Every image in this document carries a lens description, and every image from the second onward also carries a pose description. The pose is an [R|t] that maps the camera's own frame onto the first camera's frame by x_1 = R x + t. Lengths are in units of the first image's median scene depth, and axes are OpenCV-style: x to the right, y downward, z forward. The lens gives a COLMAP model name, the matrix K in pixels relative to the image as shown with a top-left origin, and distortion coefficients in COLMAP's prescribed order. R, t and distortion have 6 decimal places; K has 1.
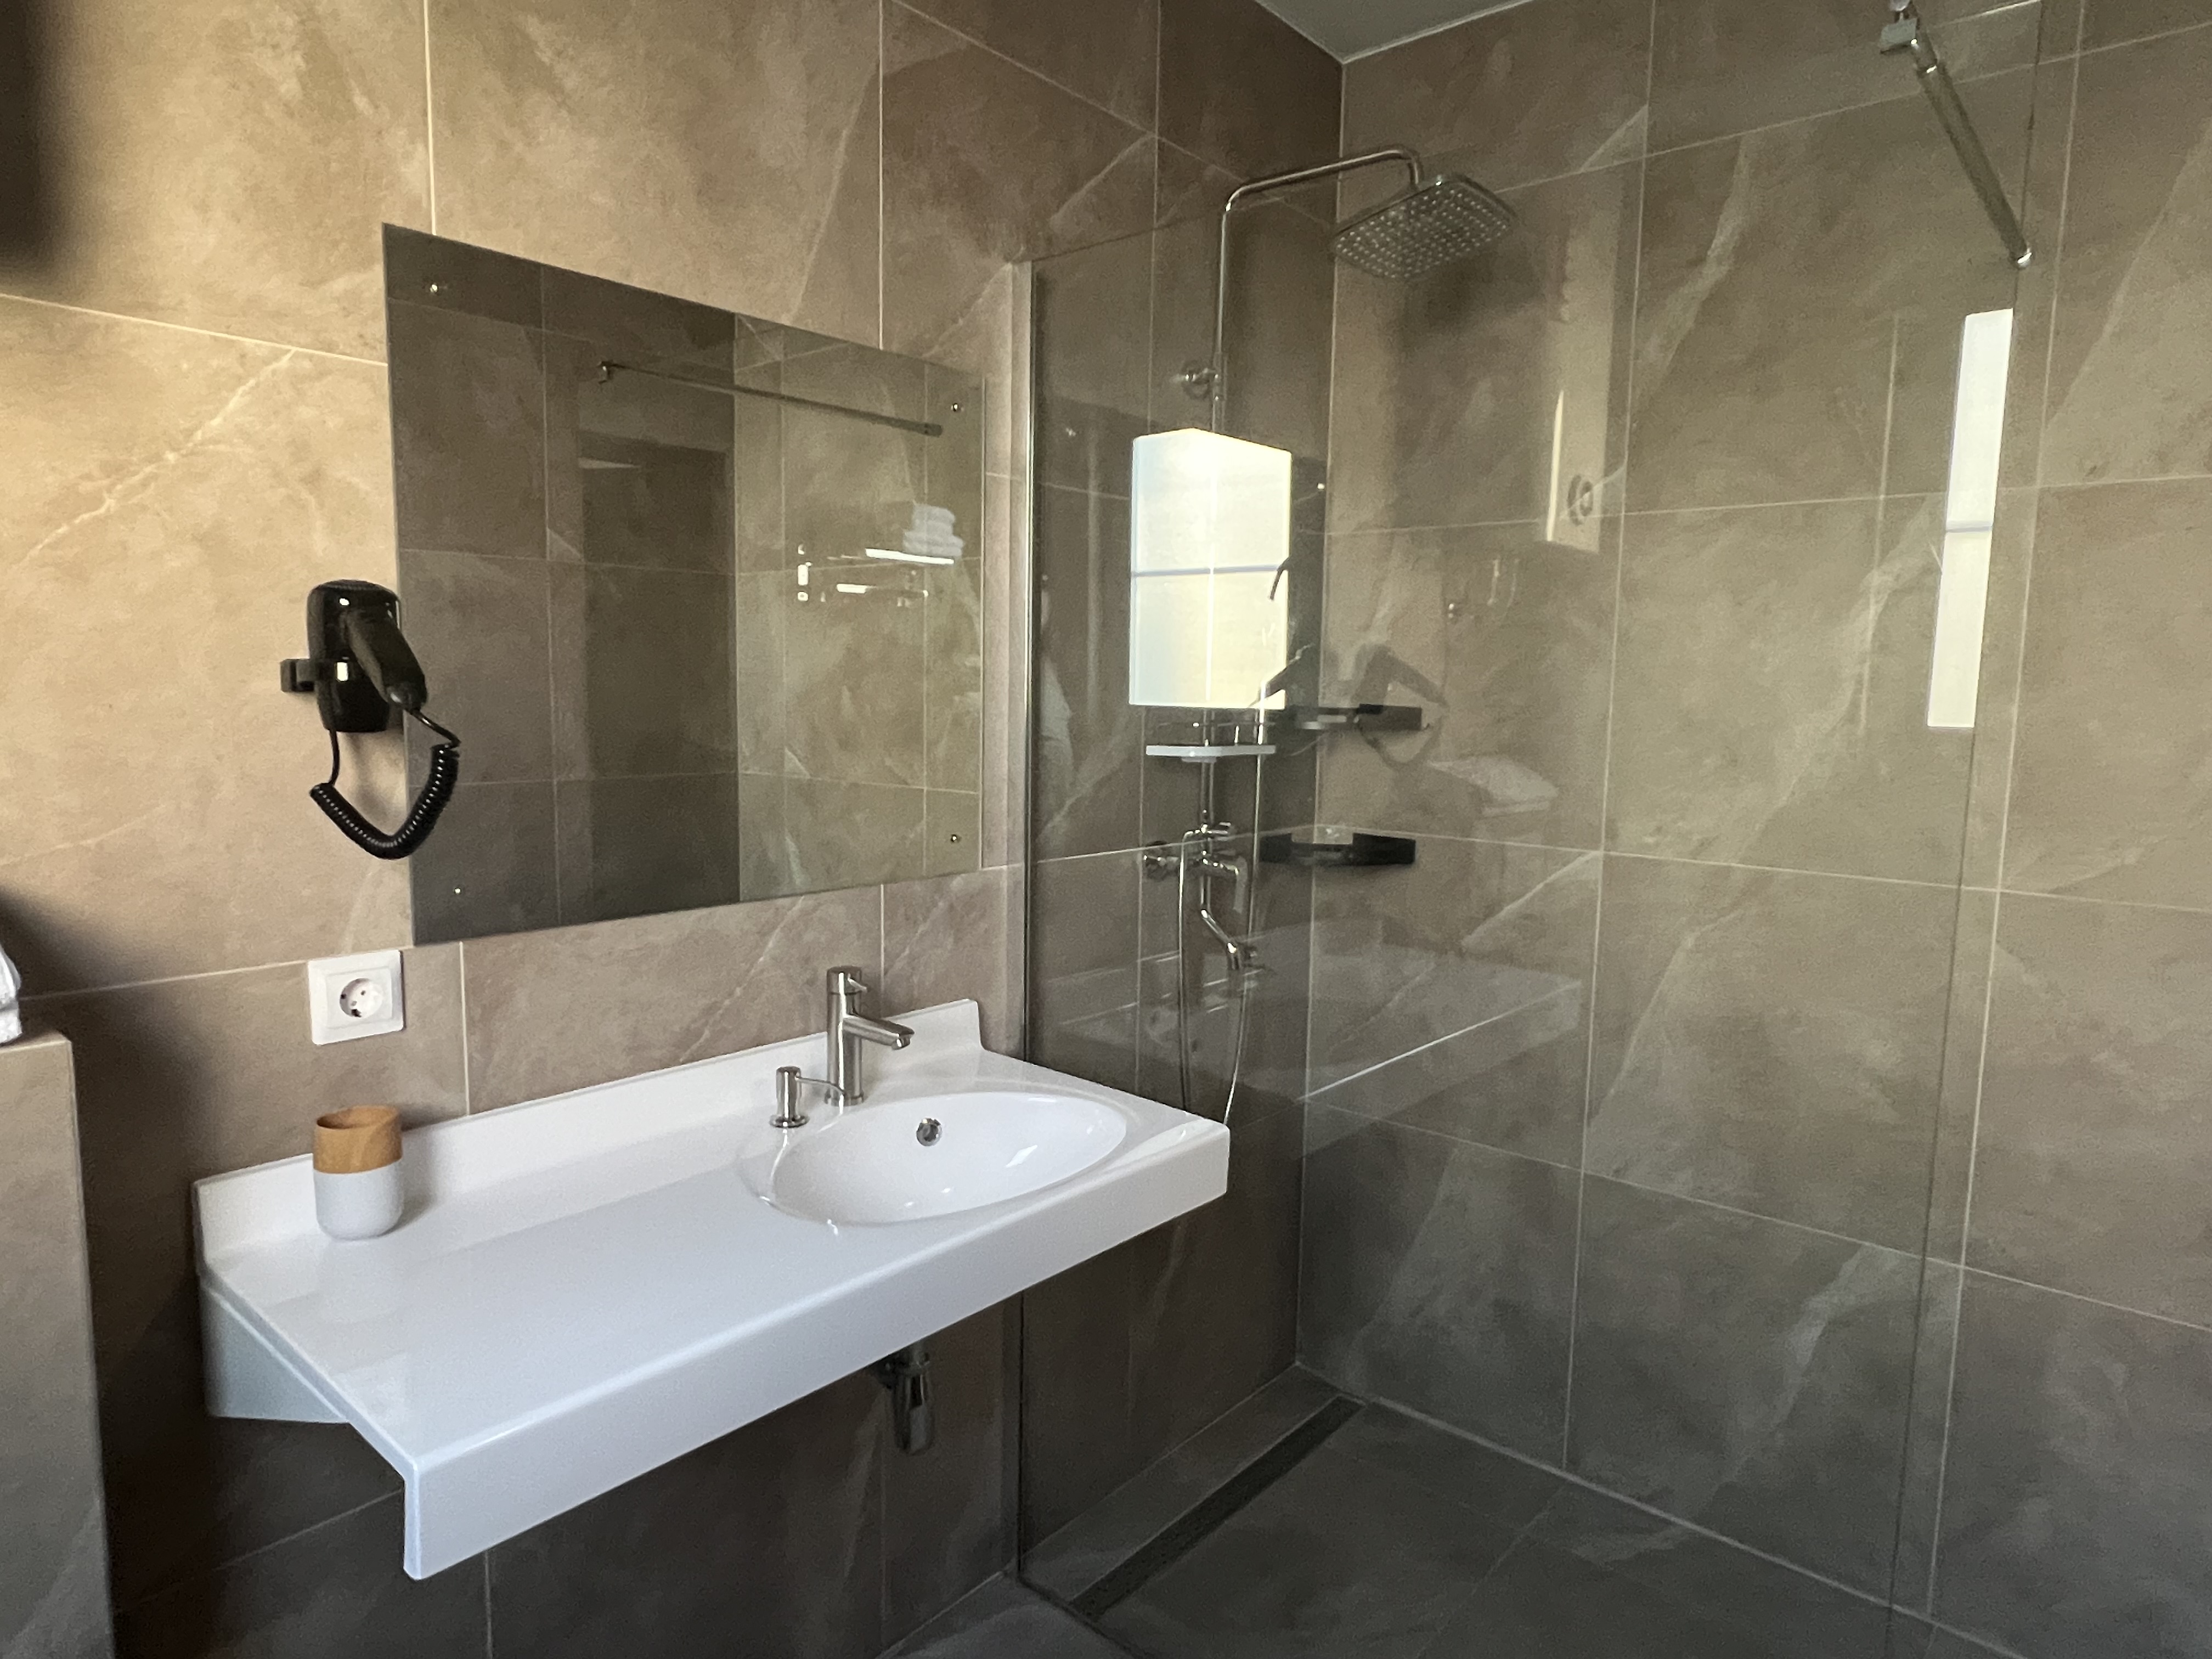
lens RADIAL K [[1319.7, 0, 1092.4], [0, 1319.7, 824.2], [0, 0, 1]] dist [0.001860, 0.000839]
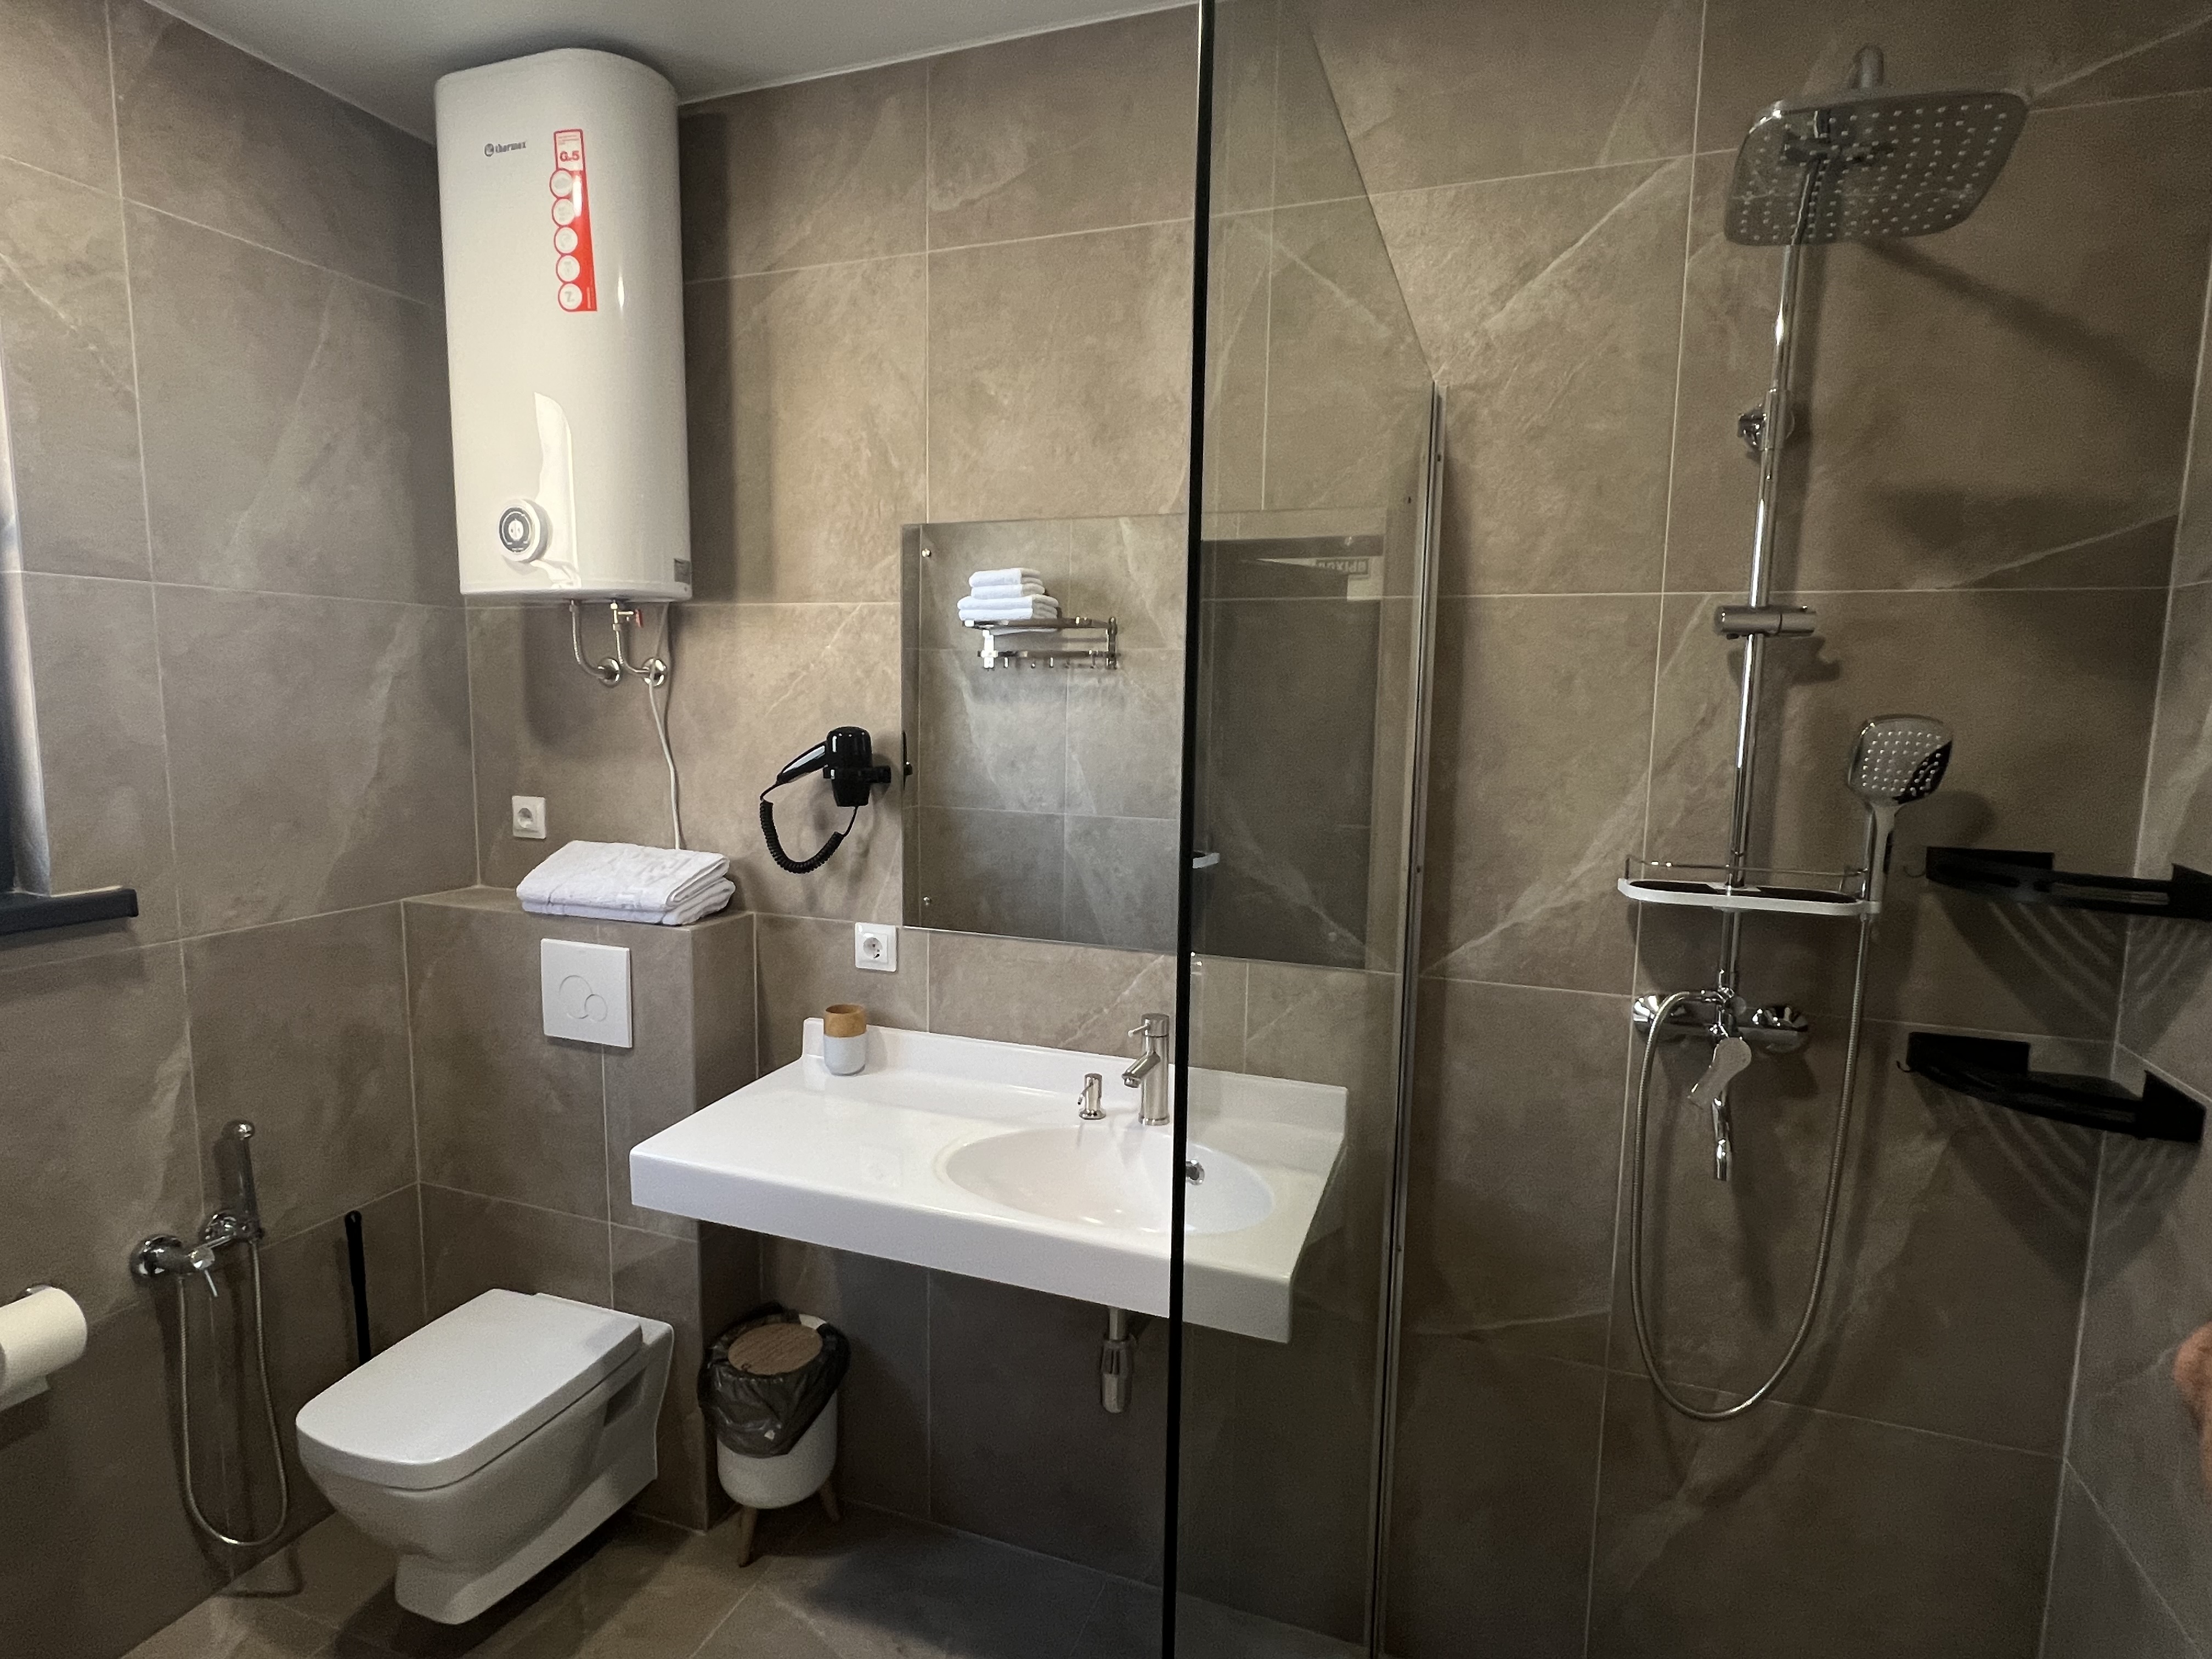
lens RADIAL K [[1162.1, 0, 1106.0], [0, 1162.1, 829.5], [0, 0, 1]] dist [-0.001739, -0.000288]
pose [[0.353724, 0.099892, -0.930000, 0.968137], [-0.113067, 0.991556, 0.063499, -0.157644], [0.928491, 0.082691, 0.362032, 0.646922]]
